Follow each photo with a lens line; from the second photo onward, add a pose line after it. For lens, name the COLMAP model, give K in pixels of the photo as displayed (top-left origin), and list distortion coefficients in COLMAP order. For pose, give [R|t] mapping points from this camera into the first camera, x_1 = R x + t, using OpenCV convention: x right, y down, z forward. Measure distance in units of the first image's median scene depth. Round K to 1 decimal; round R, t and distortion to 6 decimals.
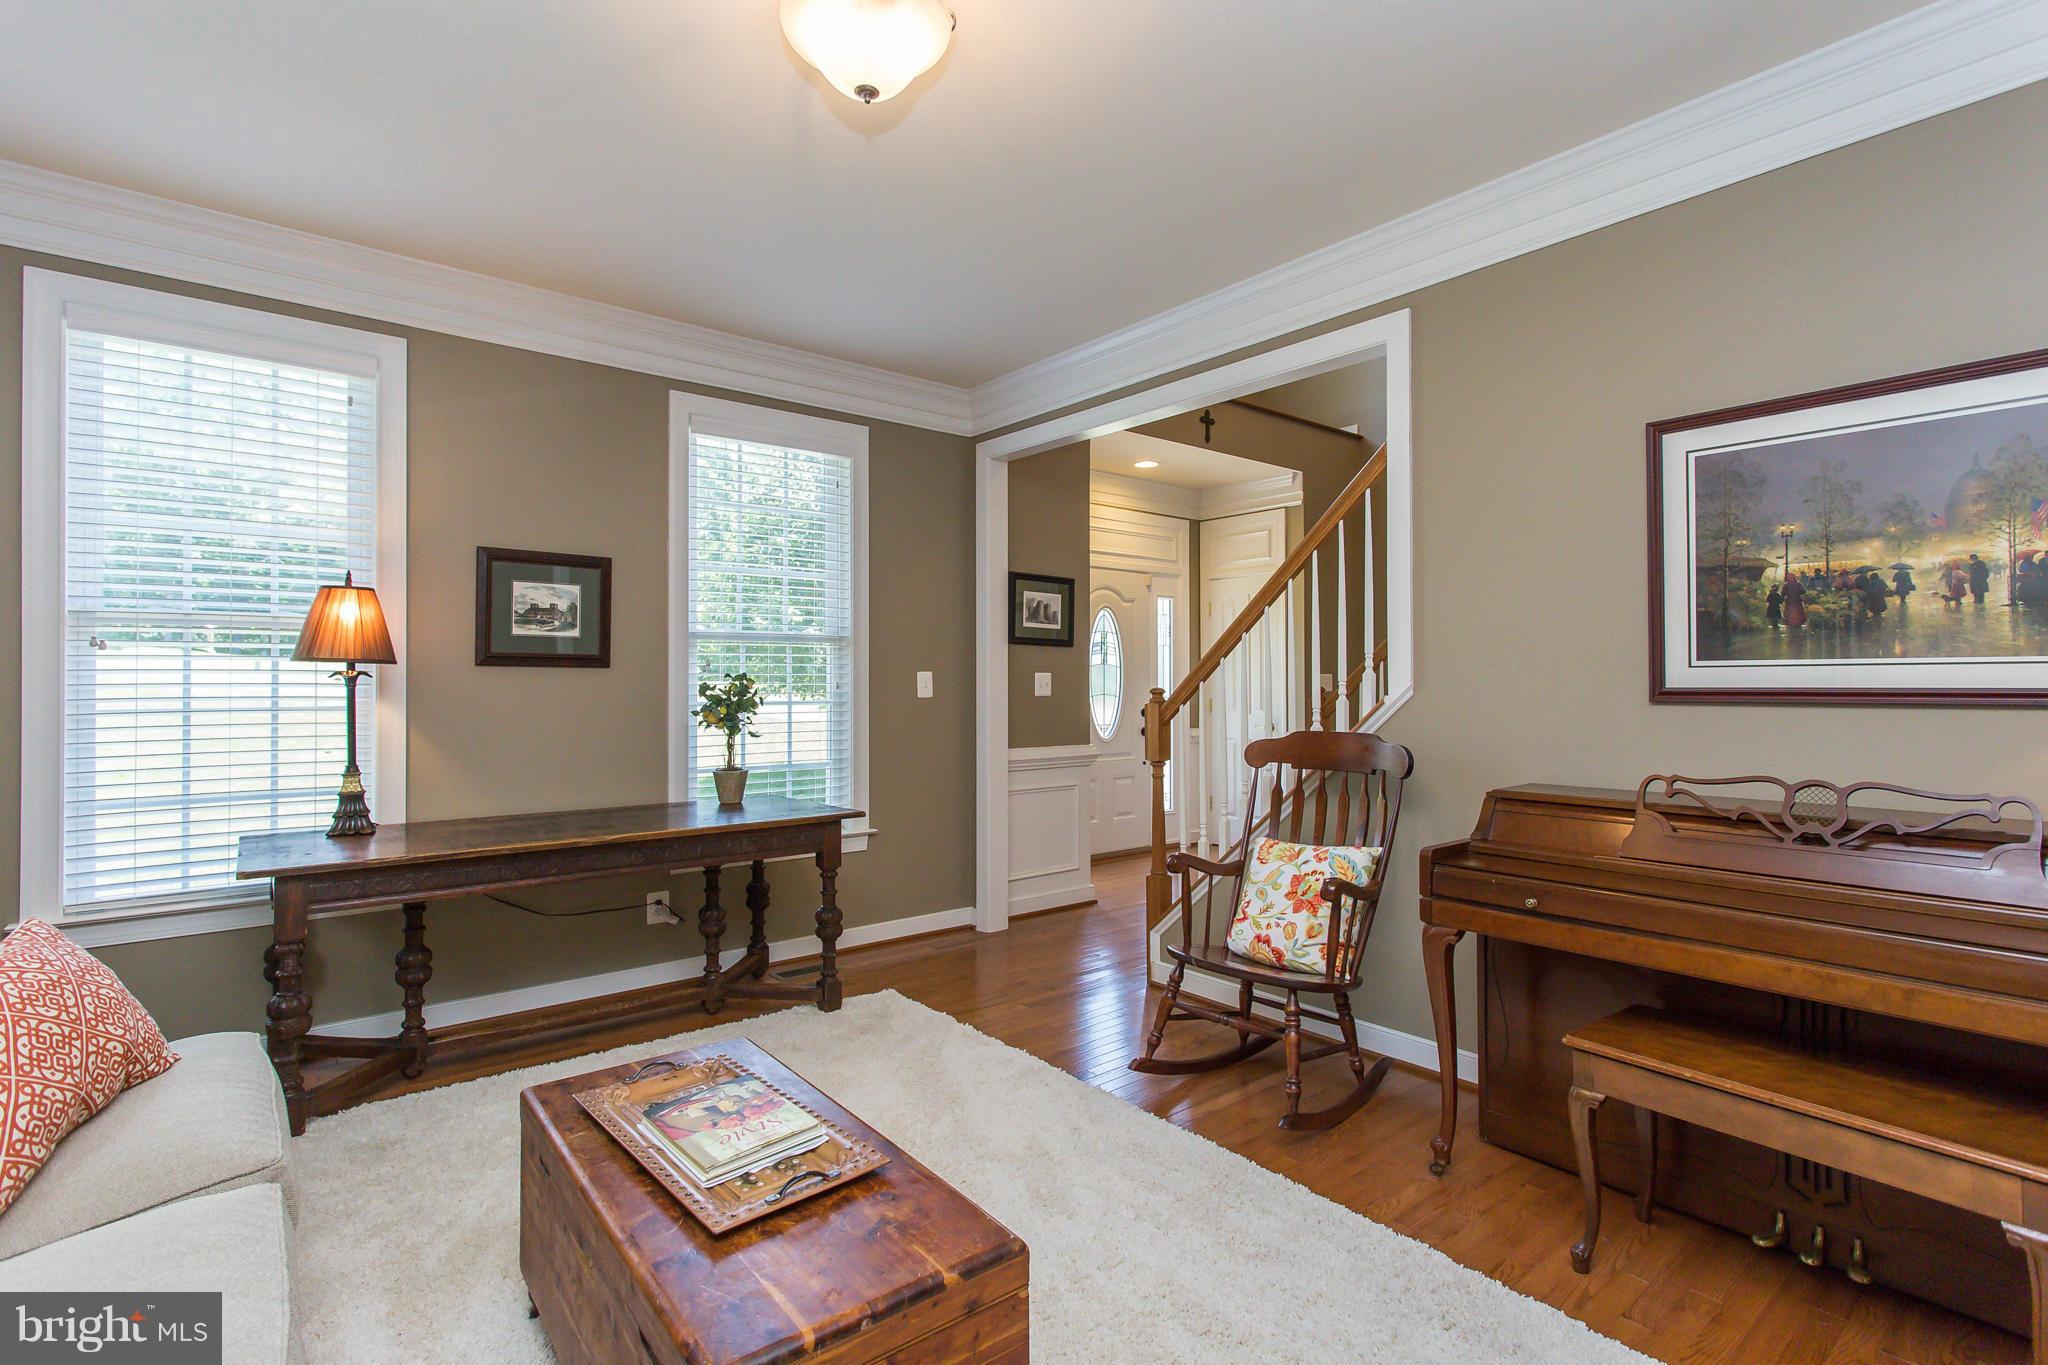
lens RADIAL K [[966.2, 0, 1017.4], [0, 966.2, 681.8], [0, 0, 1]] dist [-0.002895, -0.000767]
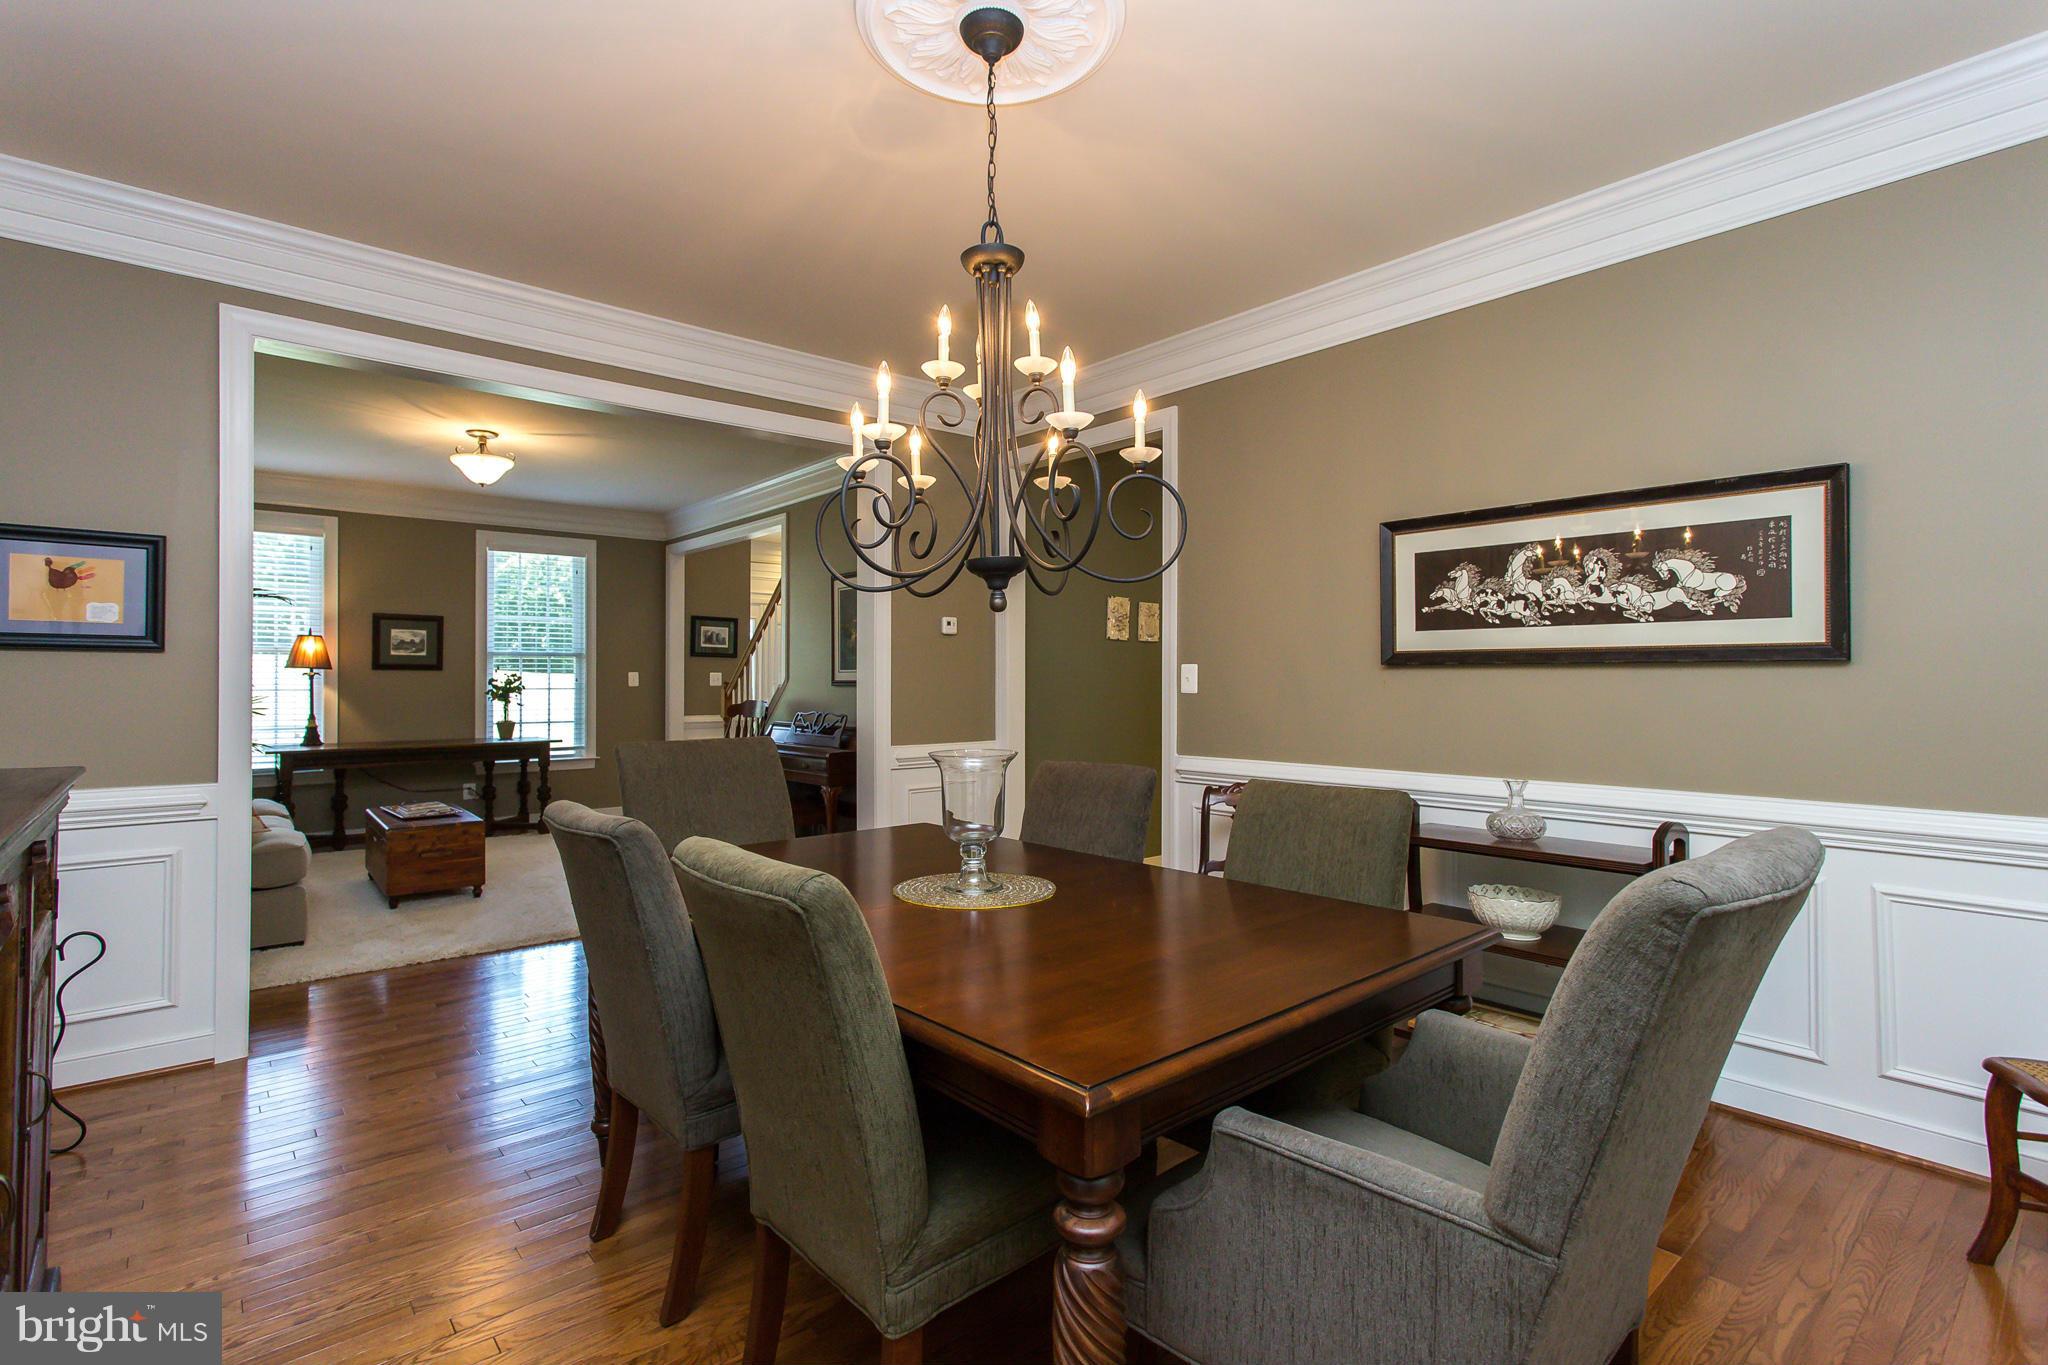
lens RADIAL K [[966.2, 0, 1018.9], [0, 966.2, 686.4], [0, 0, 1]] dist [-0.002895, -0.000767]
pose [[0.999592, 0.013170, 0.025356, 0.688608], [-0.013703, 0.999686, 0.020975, -0.037575], [-0.025072, -0.021314, 0.999458, -0.985346]]
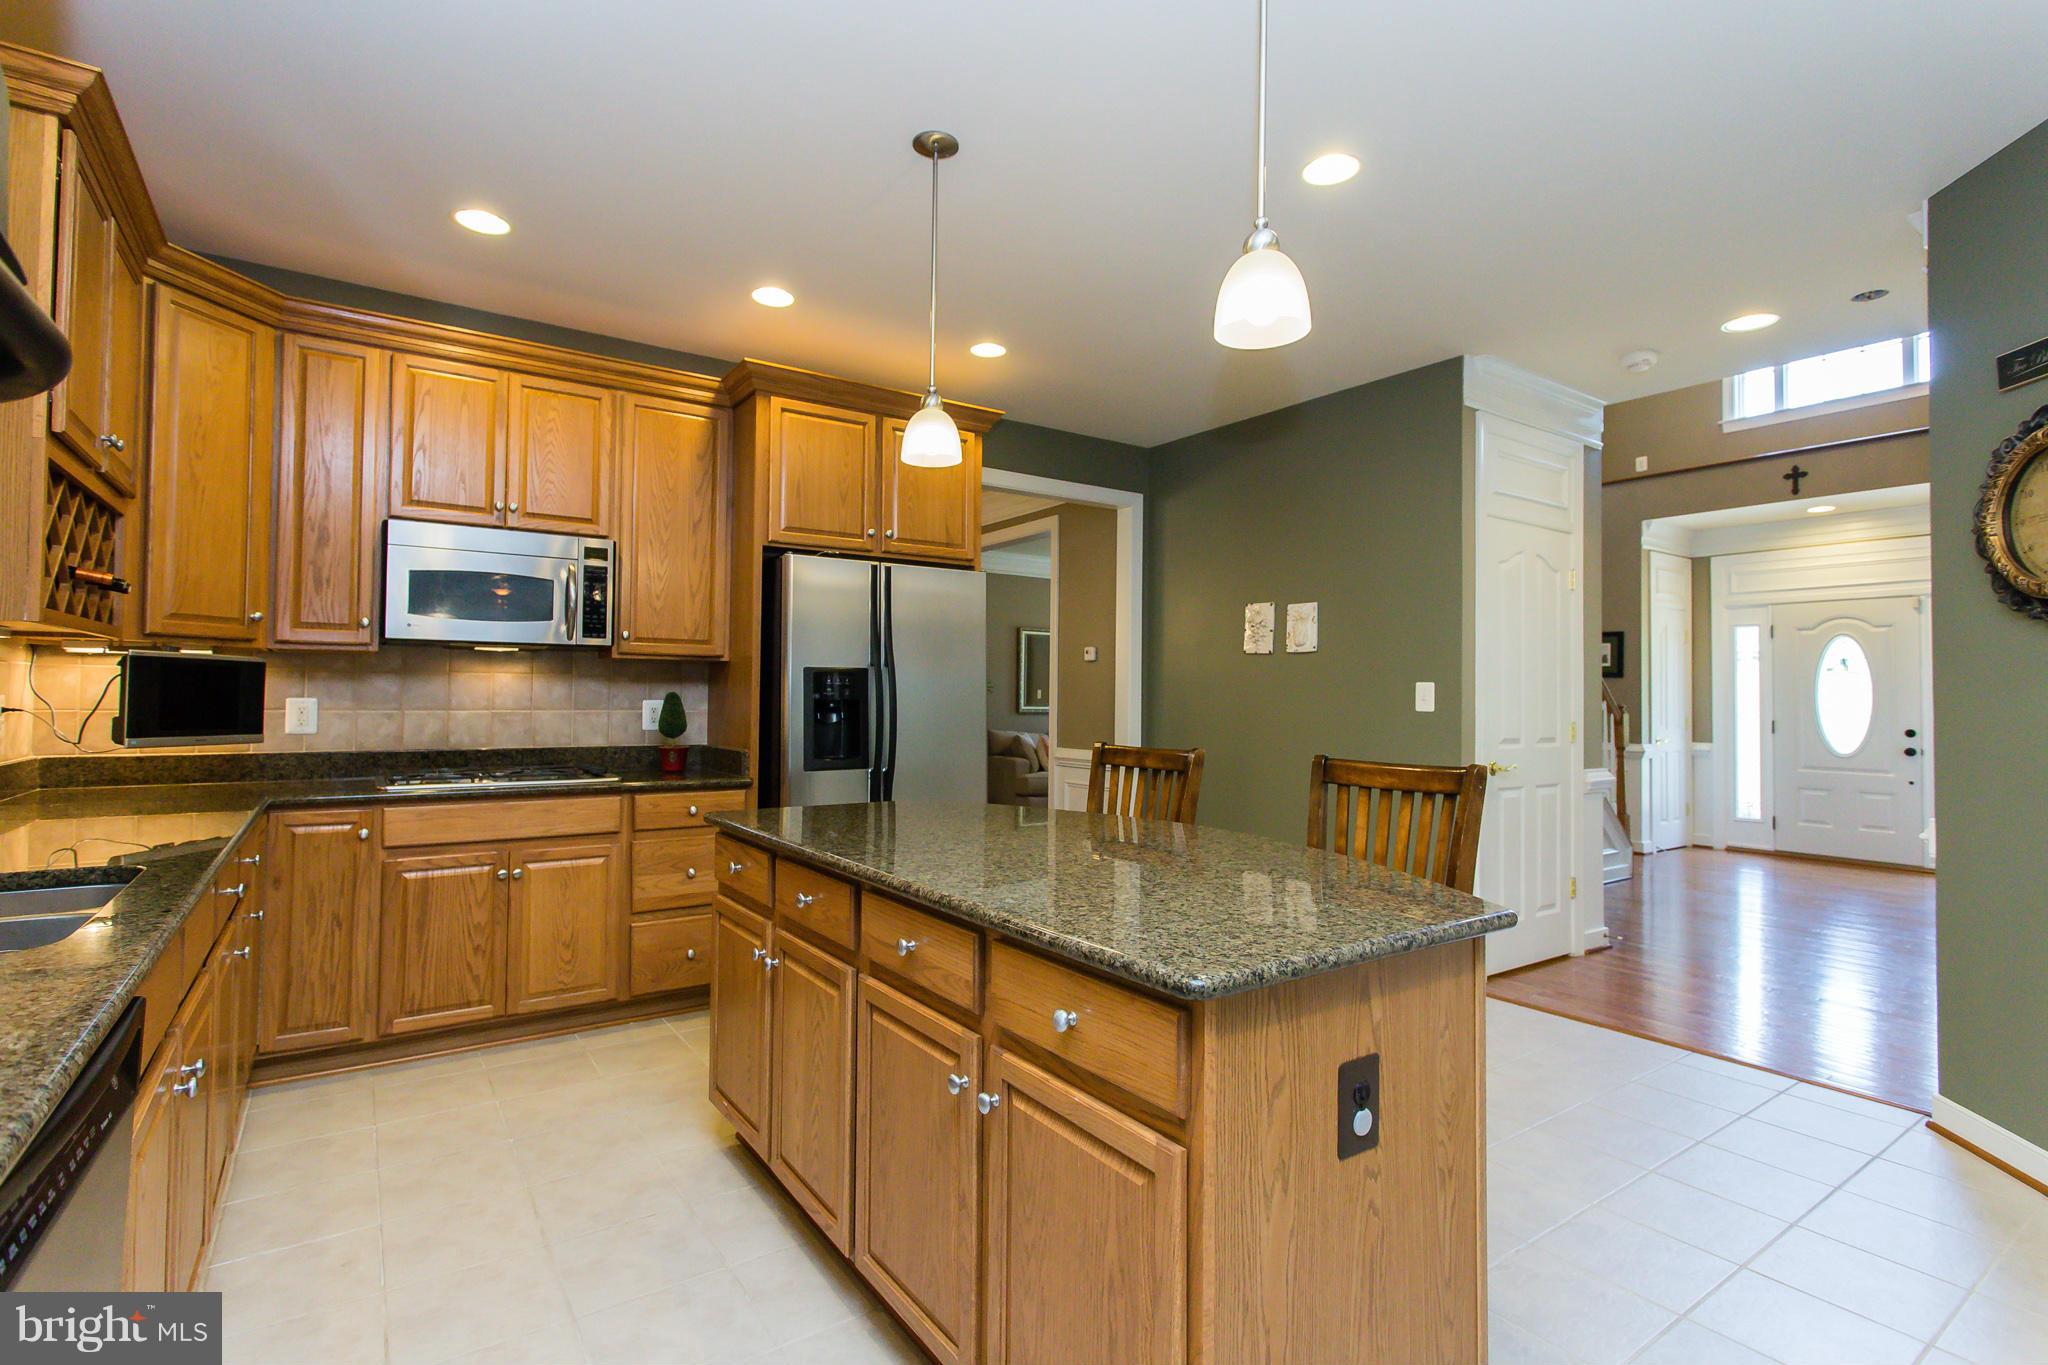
lens RADIAL K [[966.2, 0, 1005.5], [0, 966.2, 673.2], [0, 0, 1]] dist [-0.002895, -0.000767]
pose [[-0.092690, -0.014739, -0.995586, 2.158142], [0.010596, 0.999819, -0.015788, -0.037360], [0.995639, -0.012013, -0.092517, 0.261554]]
